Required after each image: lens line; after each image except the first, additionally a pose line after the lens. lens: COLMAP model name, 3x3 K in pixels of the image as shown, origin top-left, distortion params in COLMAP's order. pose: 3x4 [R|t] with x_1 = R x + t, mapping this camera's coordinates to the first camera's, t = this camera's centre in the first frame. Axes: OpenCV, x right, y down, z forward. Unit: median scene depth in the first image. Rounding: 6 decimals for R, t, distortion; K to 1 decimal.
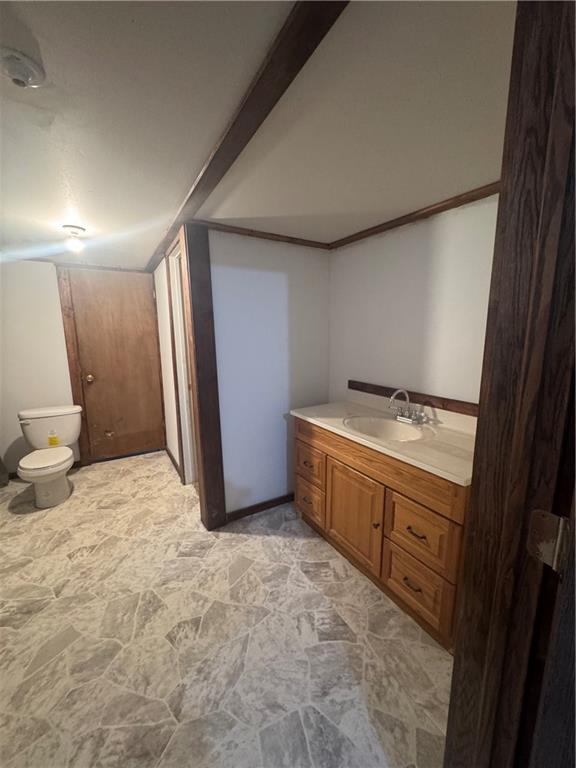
lens RADIAL K [[307.1, 0, 287.3], [0, 307.1, 384.8], [0, 0, 1]] dist [-0.005338, 0.001001]
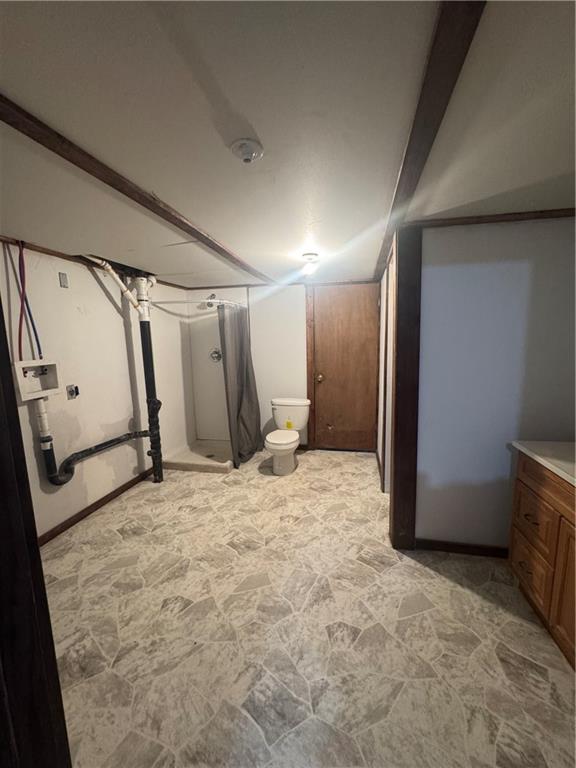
lens RADIAL K [[307.1, 0, 290.1], [0, 307.1, 383.5], [0, 0, 1]] dist [-0.005338, 0.001001]
pose [[0.735129, 0.087594, -0.672245, 0.121876], [-0.103368, 0.994506, 0.016547, -0.013851], [0.670001, 0.057324, 0.740144, 0.072337]]
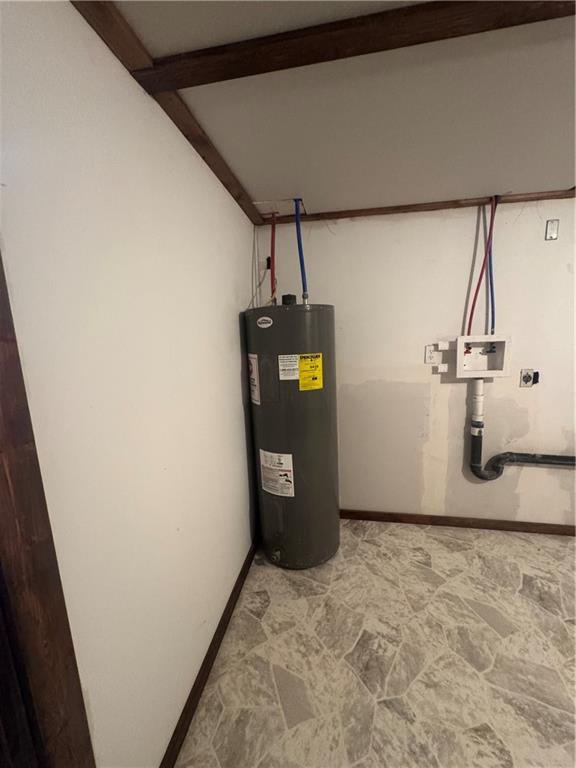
lens RADIAL K [[307.1, 0, 287.2], [0, 307.1, 383.5], [0, 0, 1]] dist [-0.005338, 0.001001]
pose [[-0.648286, 0.155714, -0.745304, 0.060874], [-0.102379, 0.952148, 0.287981, -0.023544], [0.754482, 0.262998, -0.601322, 0.154452]]
